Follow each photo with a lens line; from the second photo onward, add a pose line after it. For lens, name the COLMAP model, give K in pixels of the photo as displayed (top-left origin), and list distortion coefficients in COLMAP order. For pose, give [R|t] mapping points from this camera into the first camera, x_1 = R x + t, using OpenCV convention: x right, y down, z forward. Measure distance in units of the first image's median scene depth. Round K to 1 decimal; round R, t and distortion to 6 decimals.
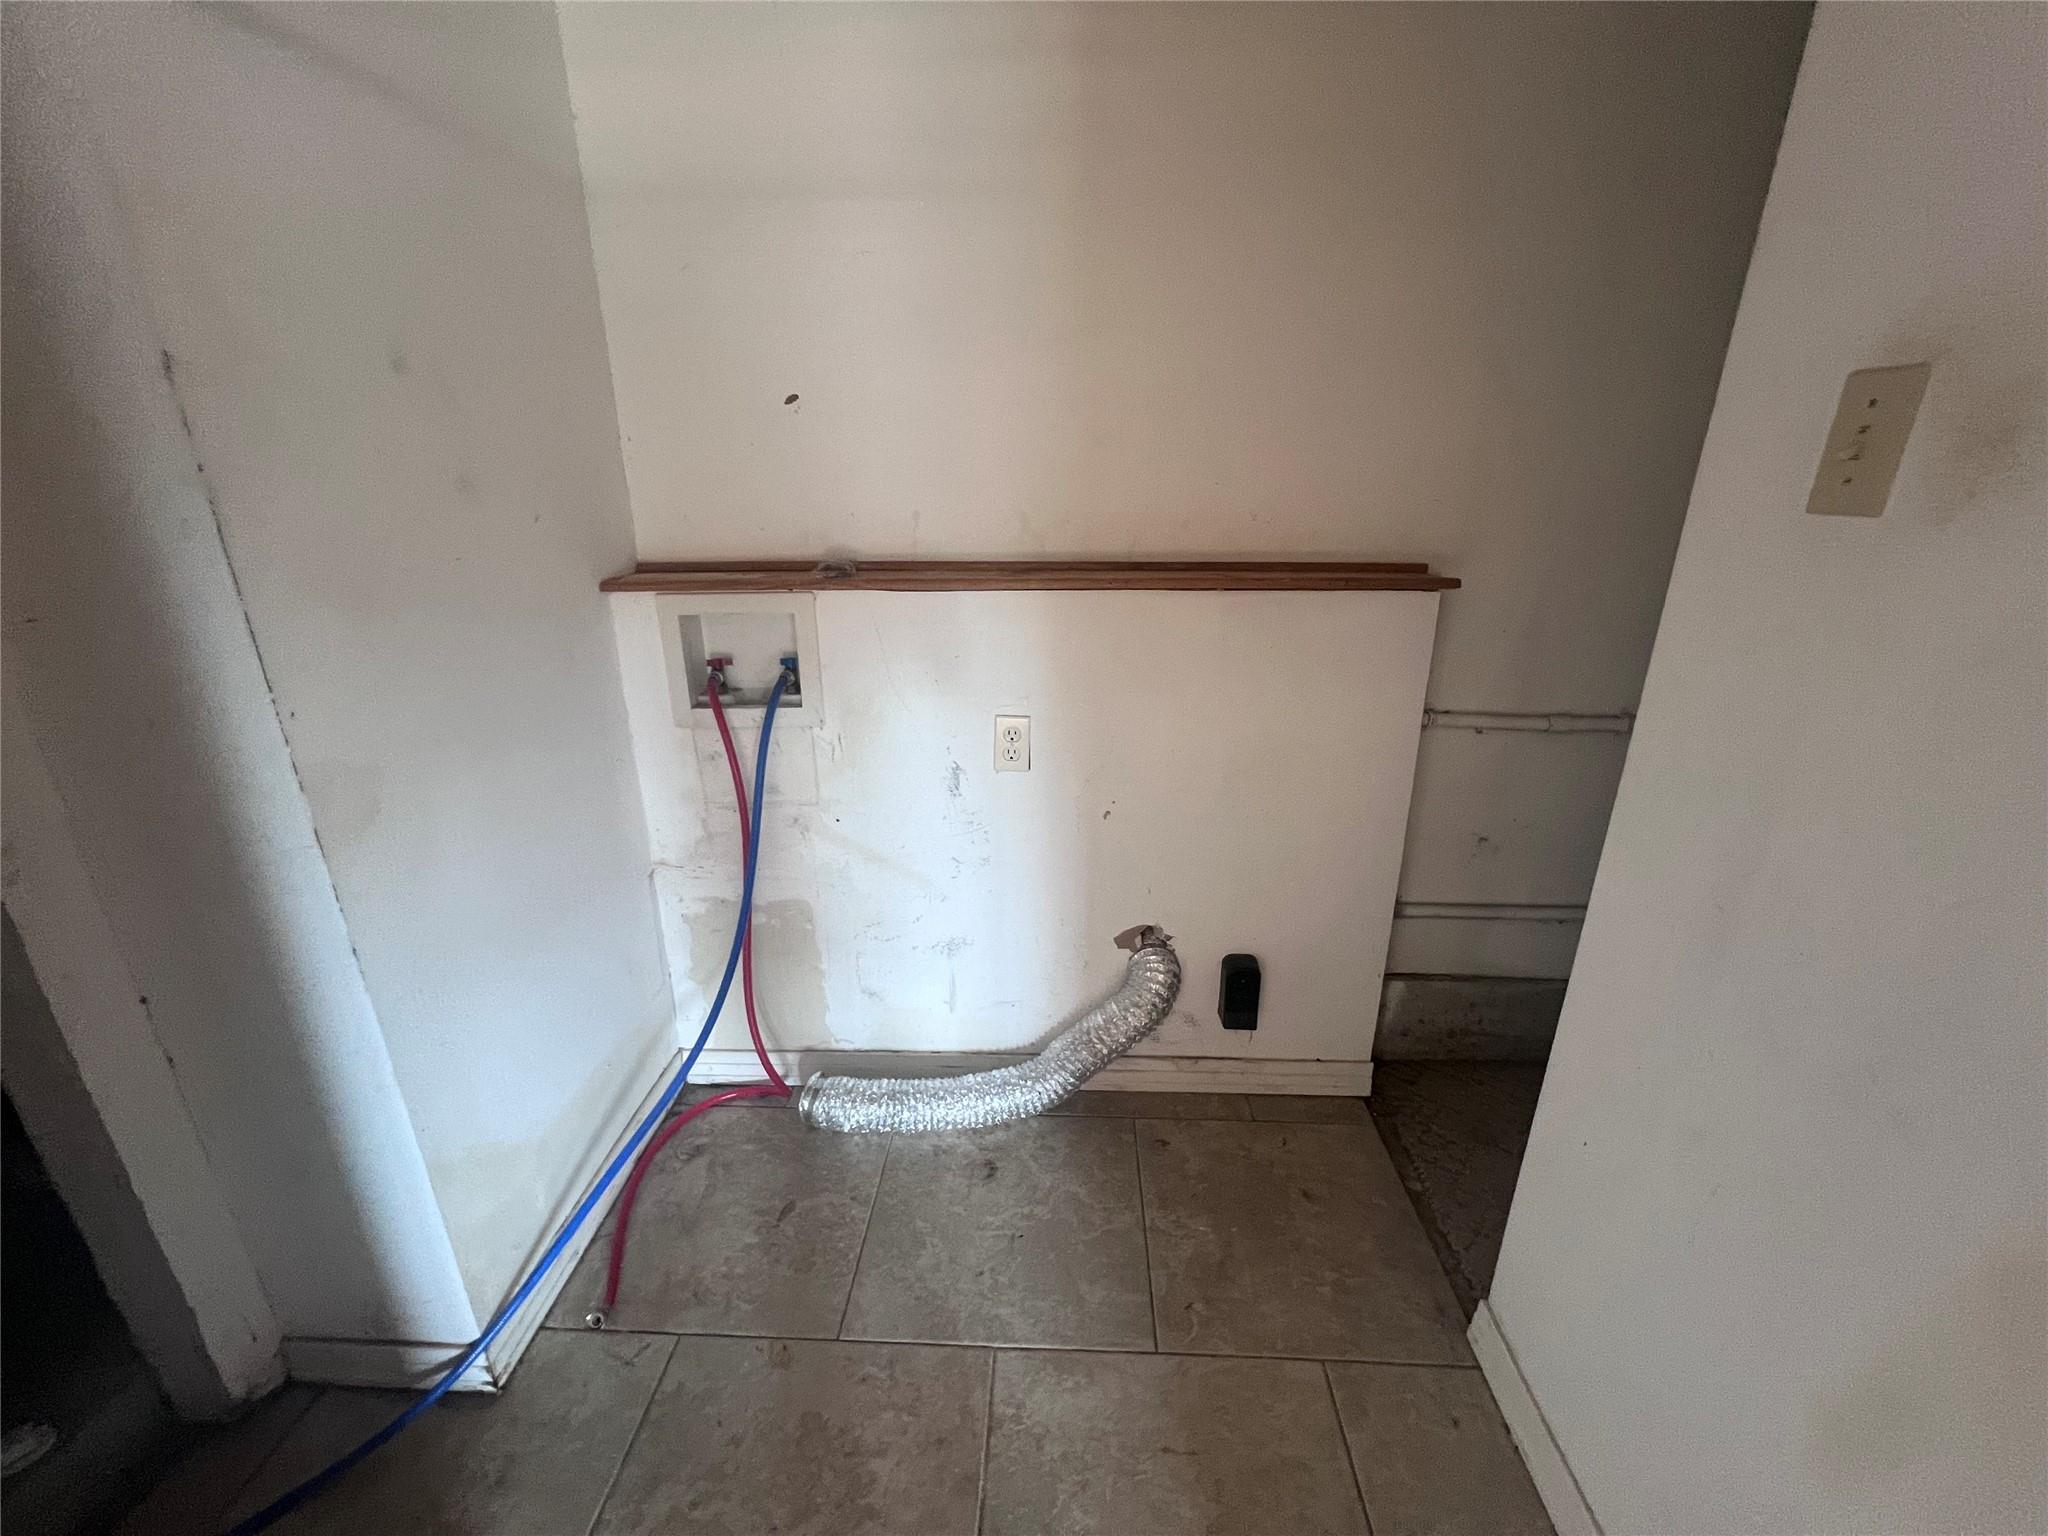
lens RADIAL K [[824.9, 0, 1024.5], [0, 824.9, 764.0], [0, 0, 1]] dist [0.000151, 0.000001]
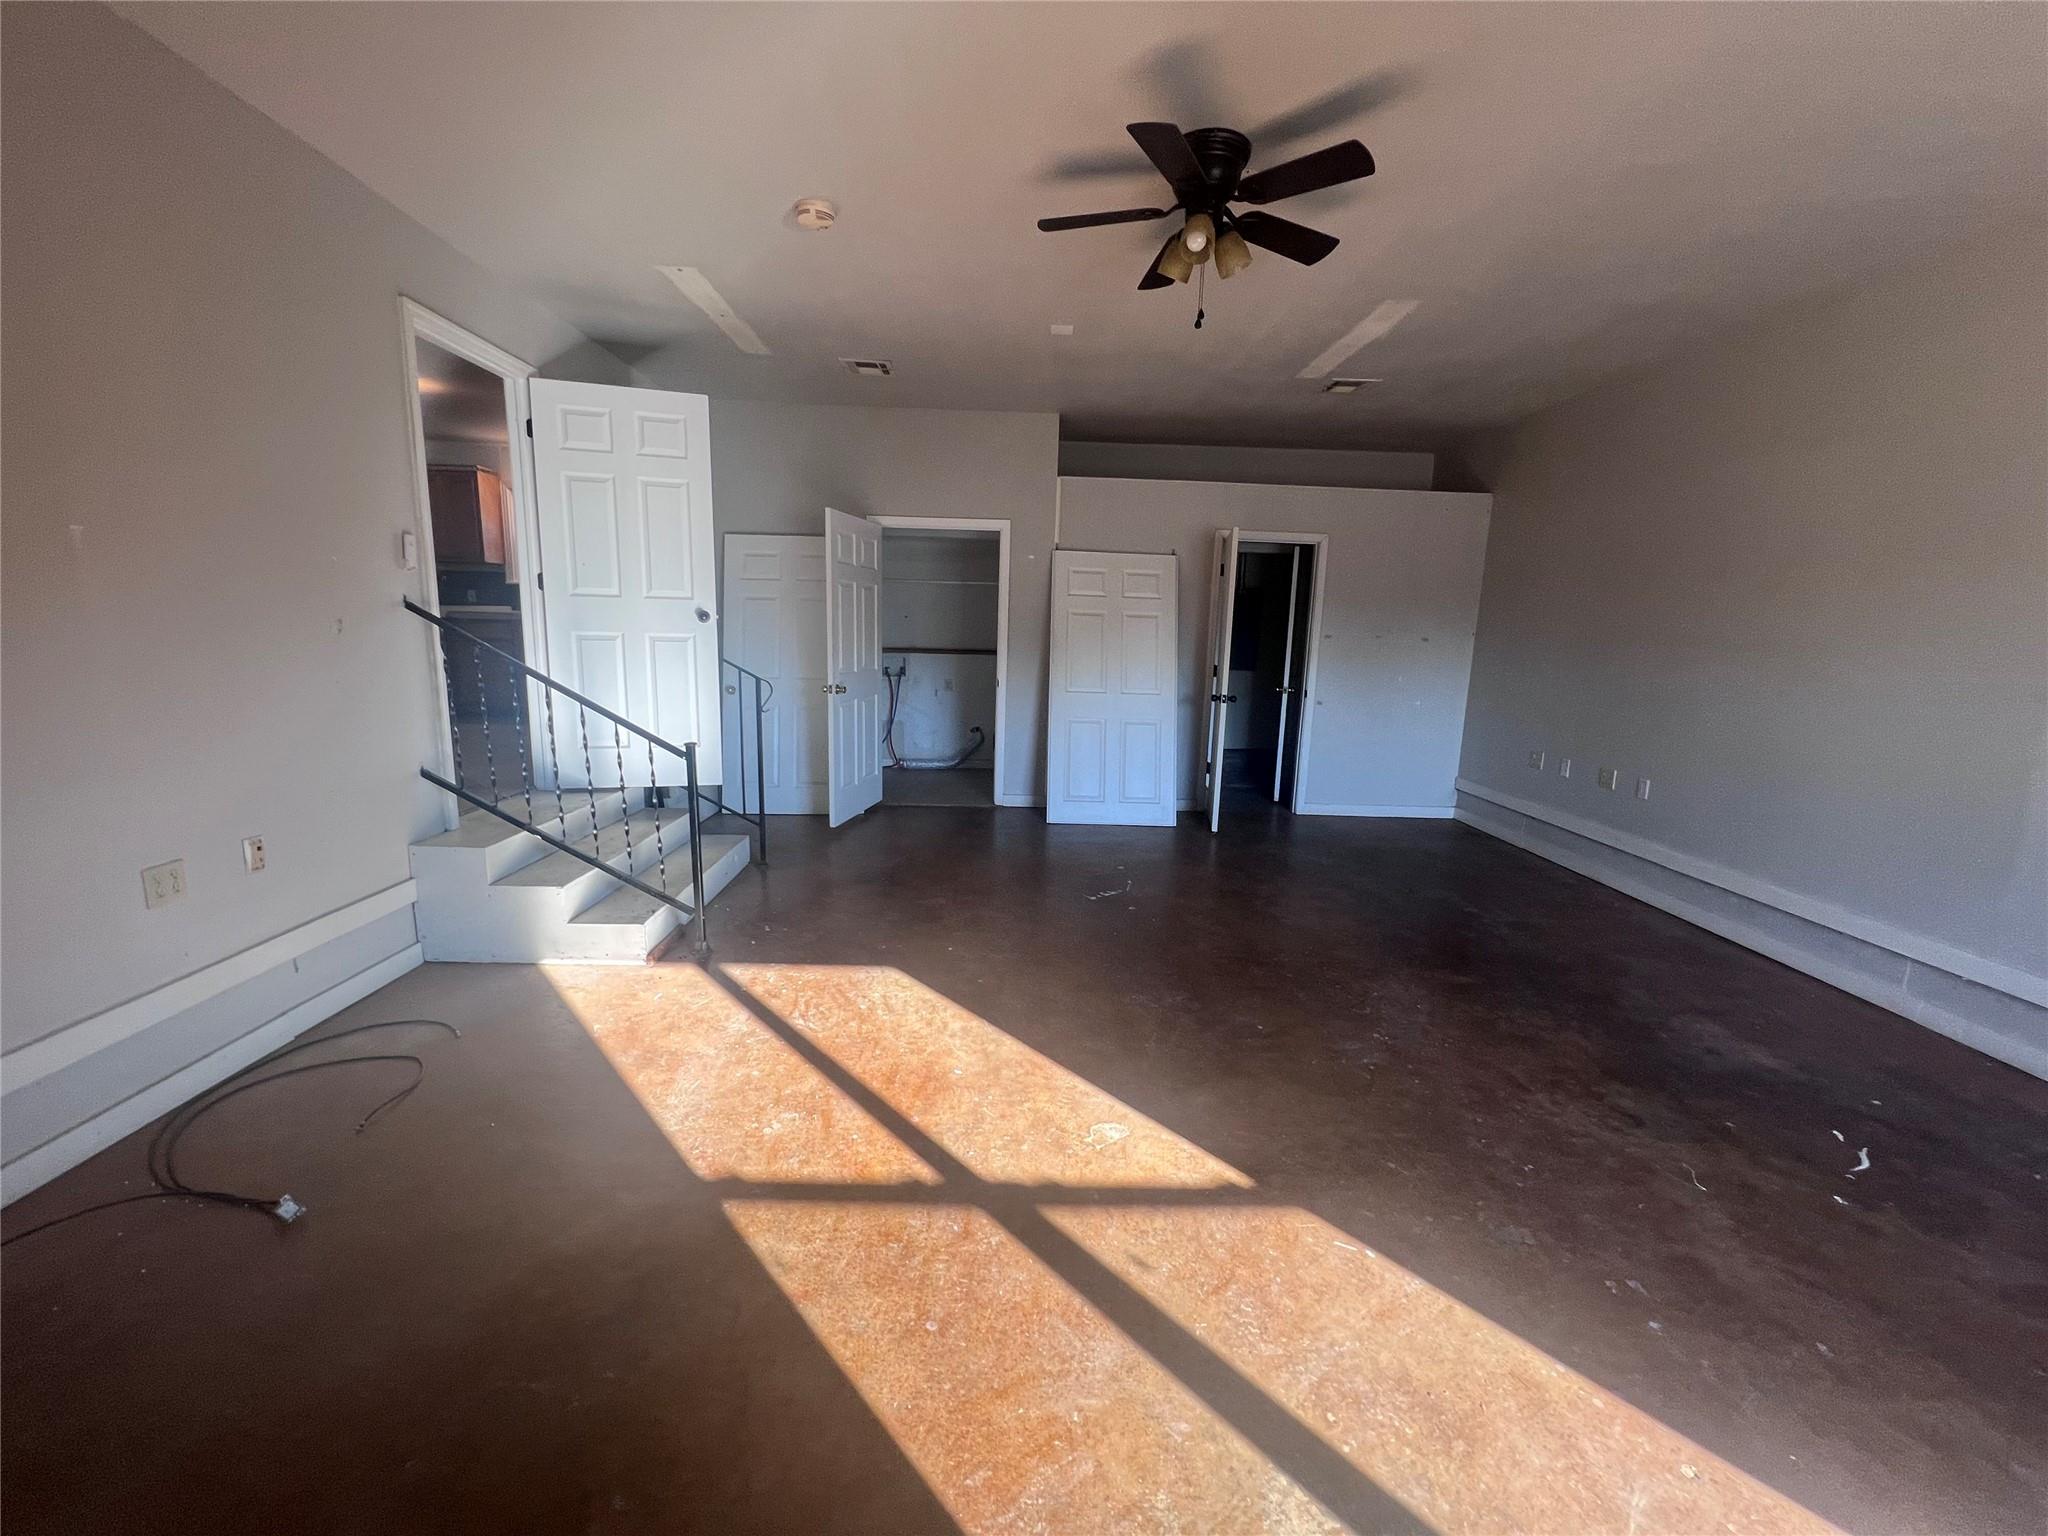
lens RADIAL K [[824.9, 0, 1023.1], [0, 824.9, 770.8], [0, 0, 1]] dist [0.000151, 0.000001]
pose [[0.997055, 0.009961, 0.076047, 0.062680], [0.002816, 0.986108, -0.166081, 1.298136], [-0.076644, 0.165806, 0.983175, -3.791514]]
